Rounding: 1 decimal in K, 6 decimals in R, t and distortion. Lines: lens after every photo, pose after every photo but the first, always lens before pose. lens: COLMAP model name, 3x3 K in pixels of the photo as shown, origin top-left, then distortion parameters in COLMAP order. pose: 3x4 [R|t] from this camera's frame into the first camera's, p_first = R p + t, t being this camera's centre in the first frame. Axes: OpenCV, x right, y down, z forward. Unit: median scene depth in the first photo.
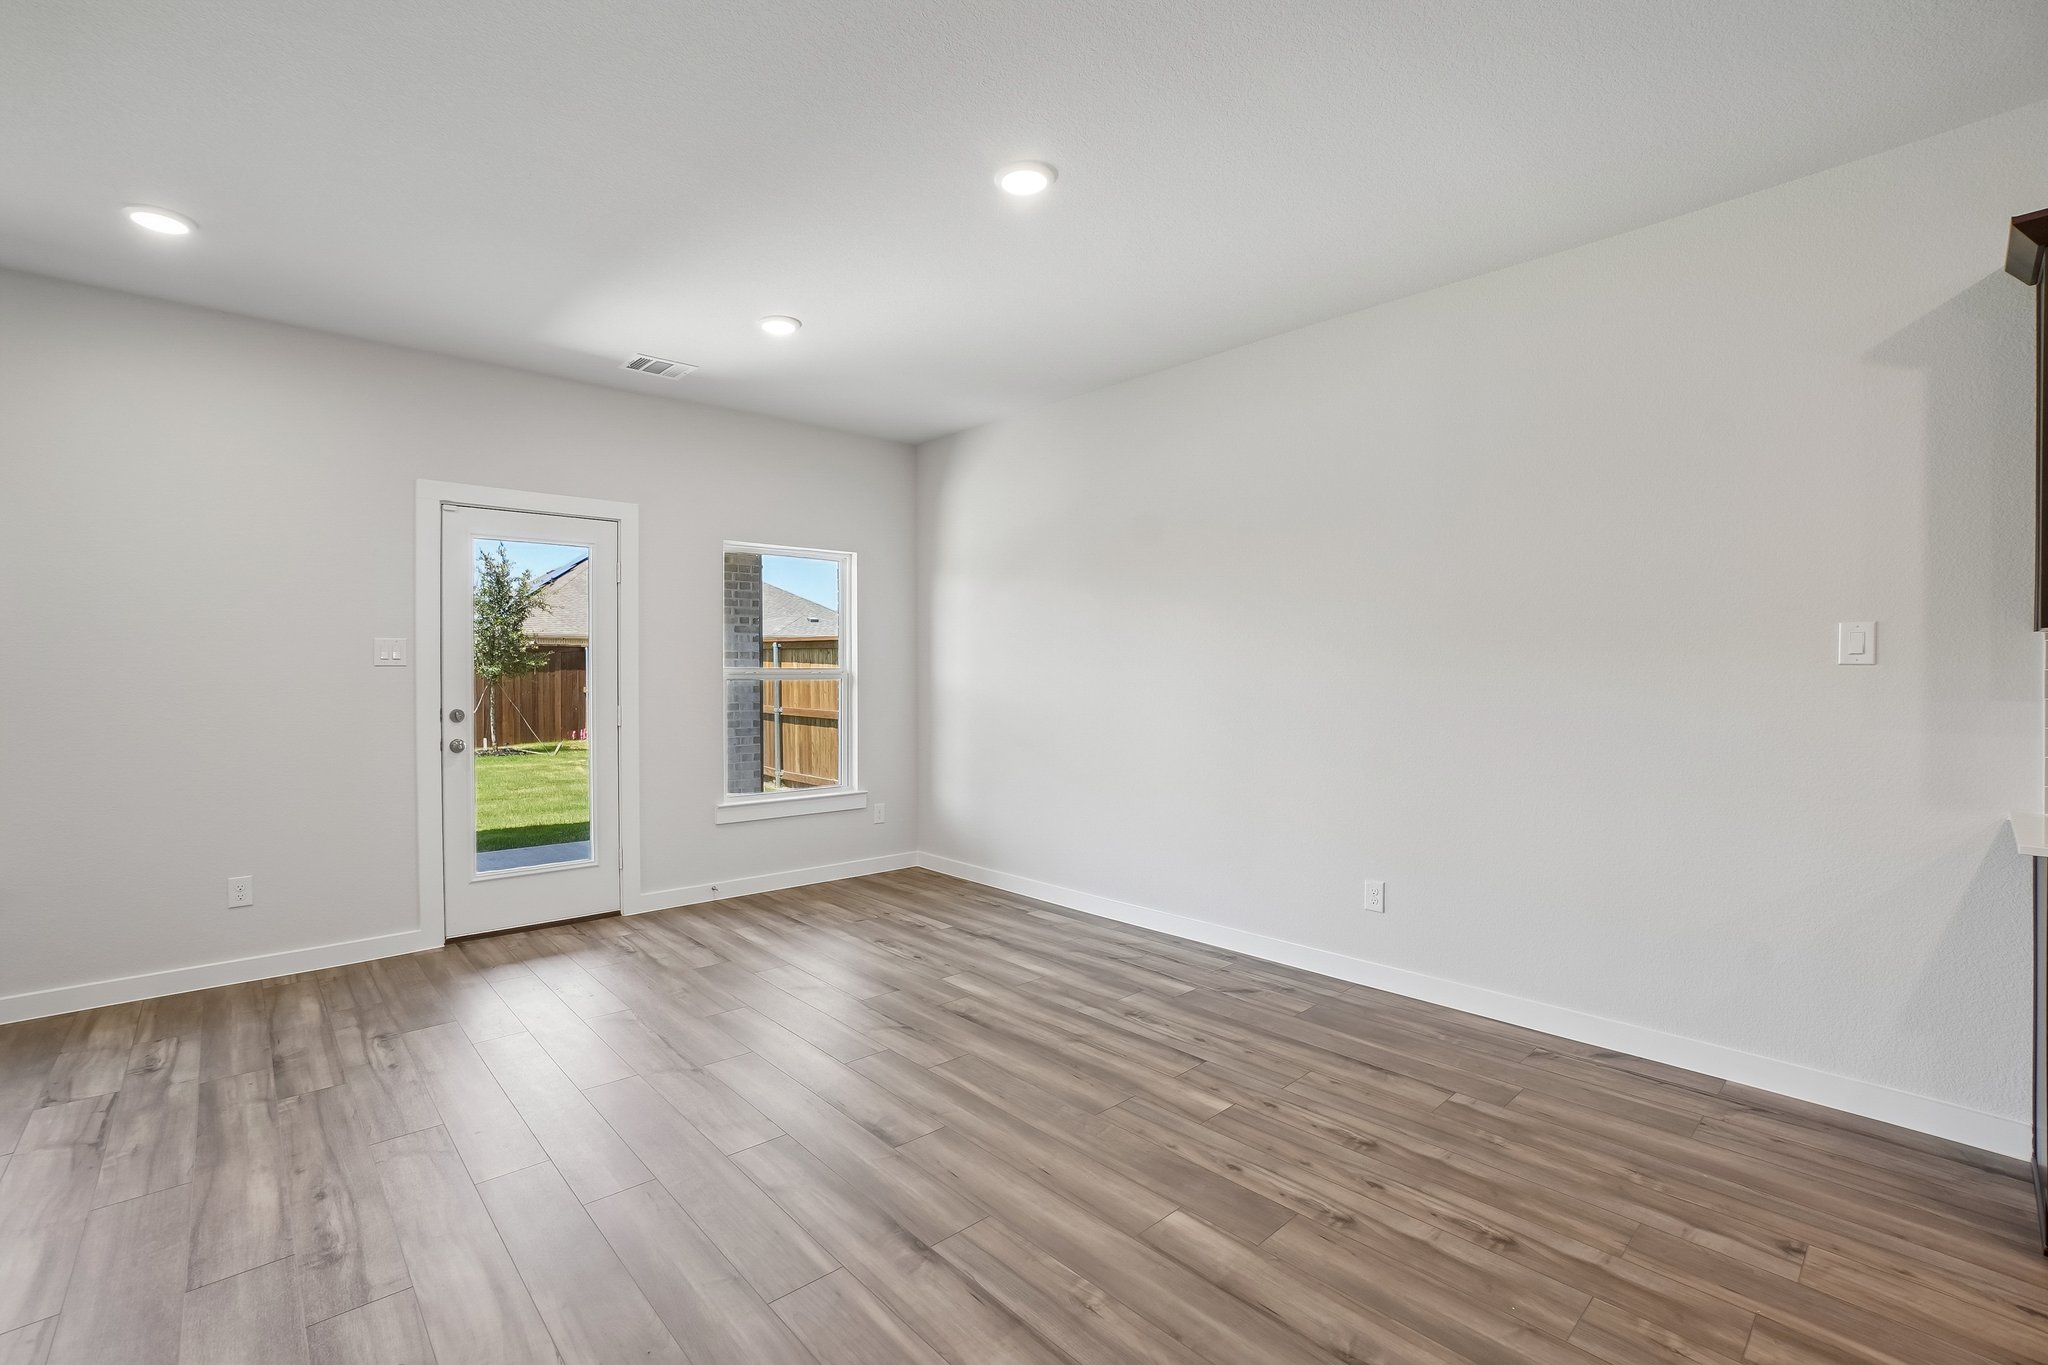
lens RADIAL K [[917.4, 0, 1024.0], [0, 917.4, 682.5], [0, 0, 1]] dist [-0.071813, 0.036114]
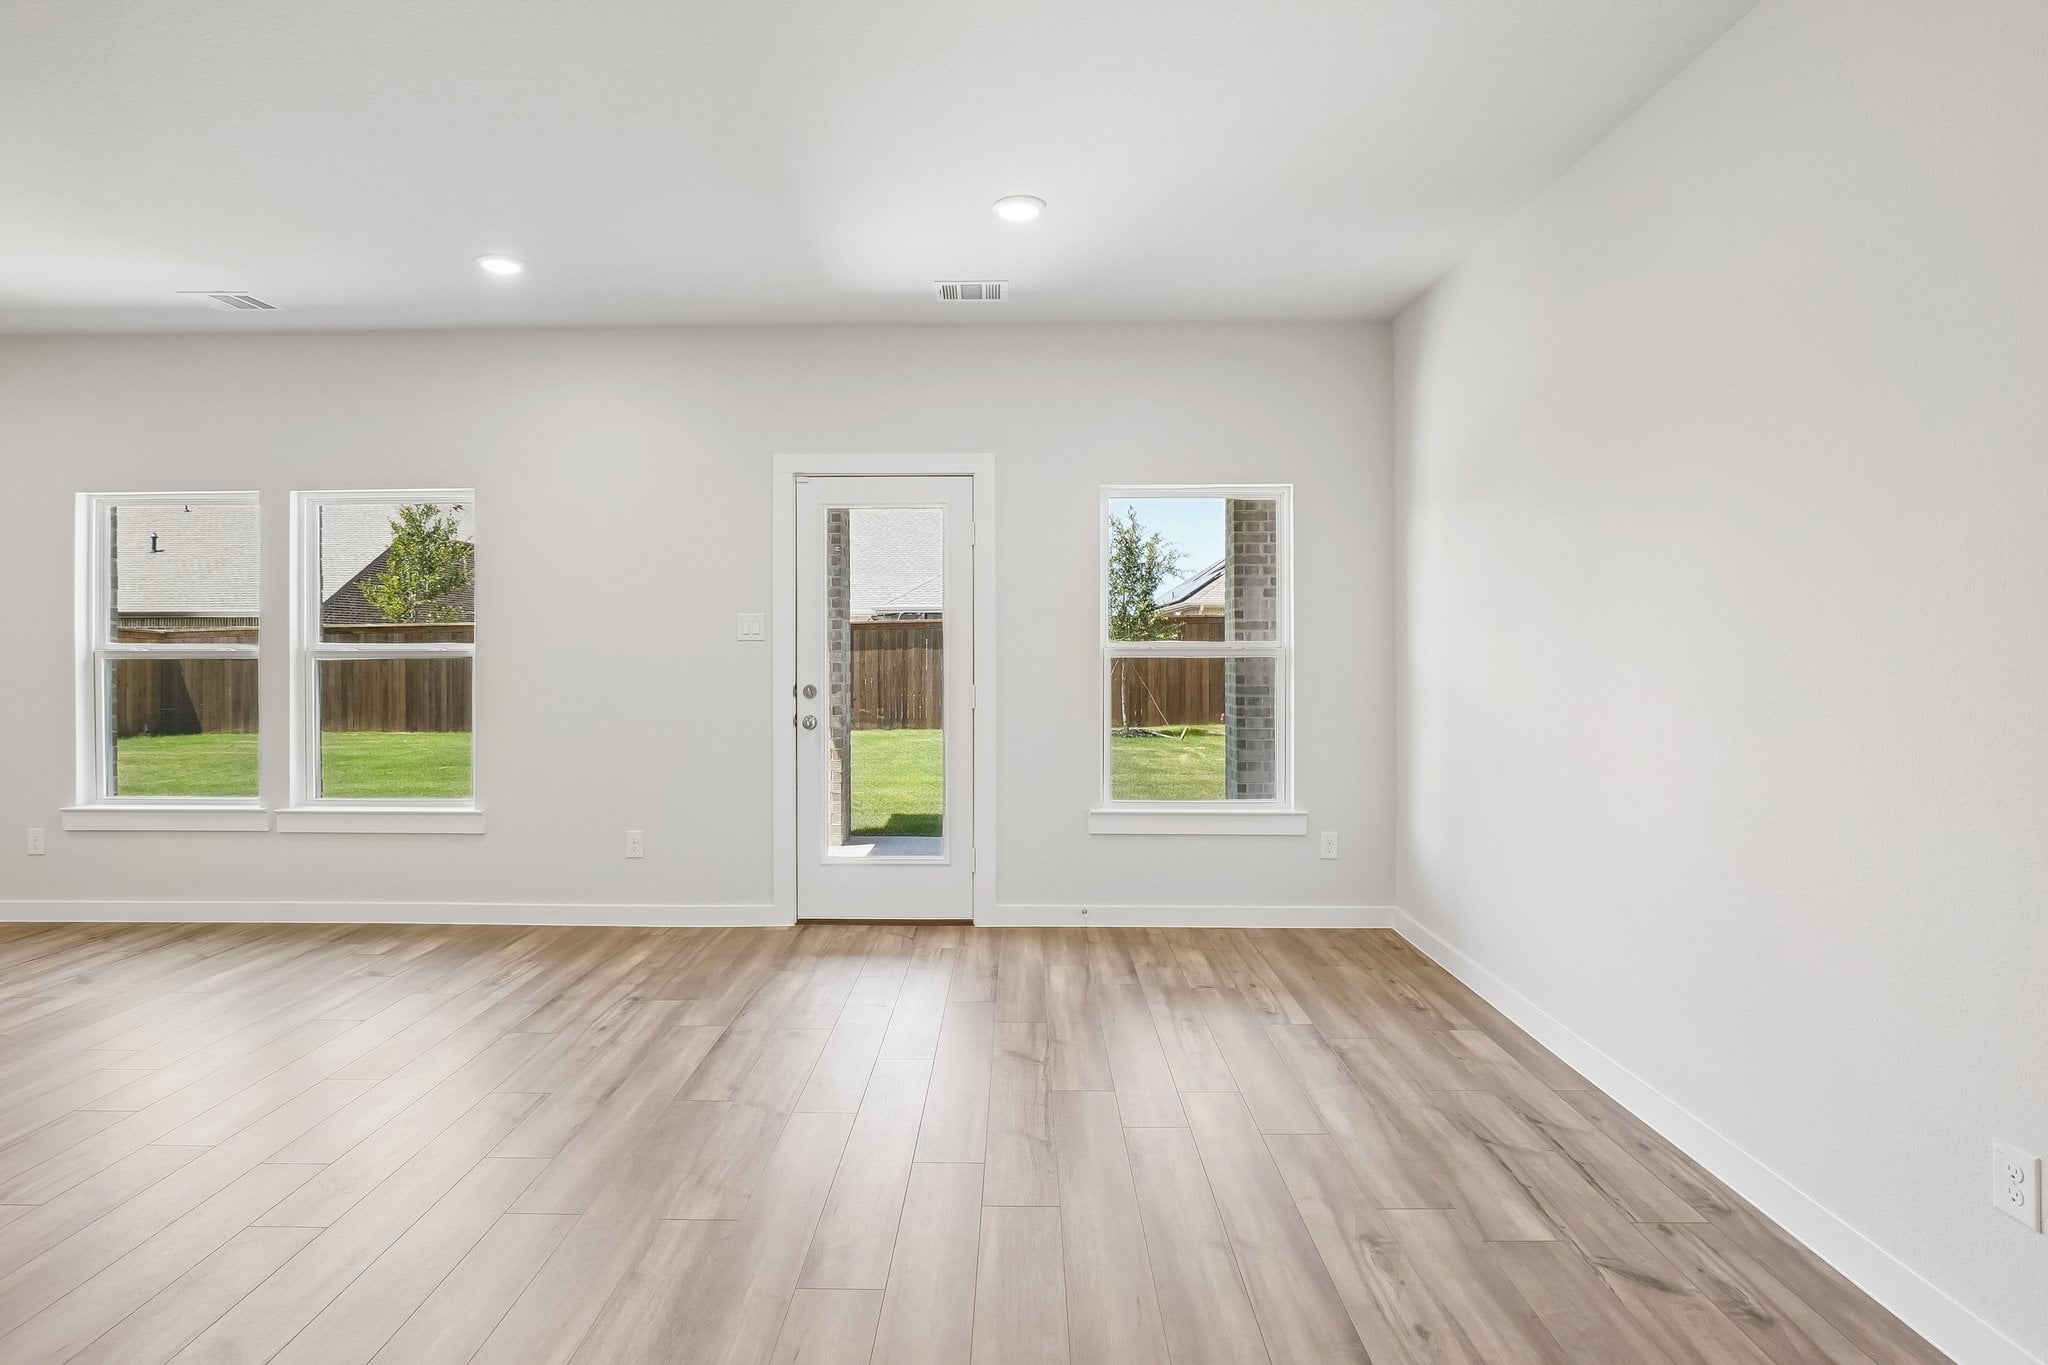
lens RADIAL K [[1115.2, 0, 983.7], [0, 1115.2, 654.8], [0, 0, 1]] dist [-0.005405, 0.001608]
pose [[0.720280, 0.005909, -0.693658, 0.324454], [-0.008655, 0.999962, -0.000469, -0.003847], [0.693629, 0.006341, 0.720304, 0.238067]]
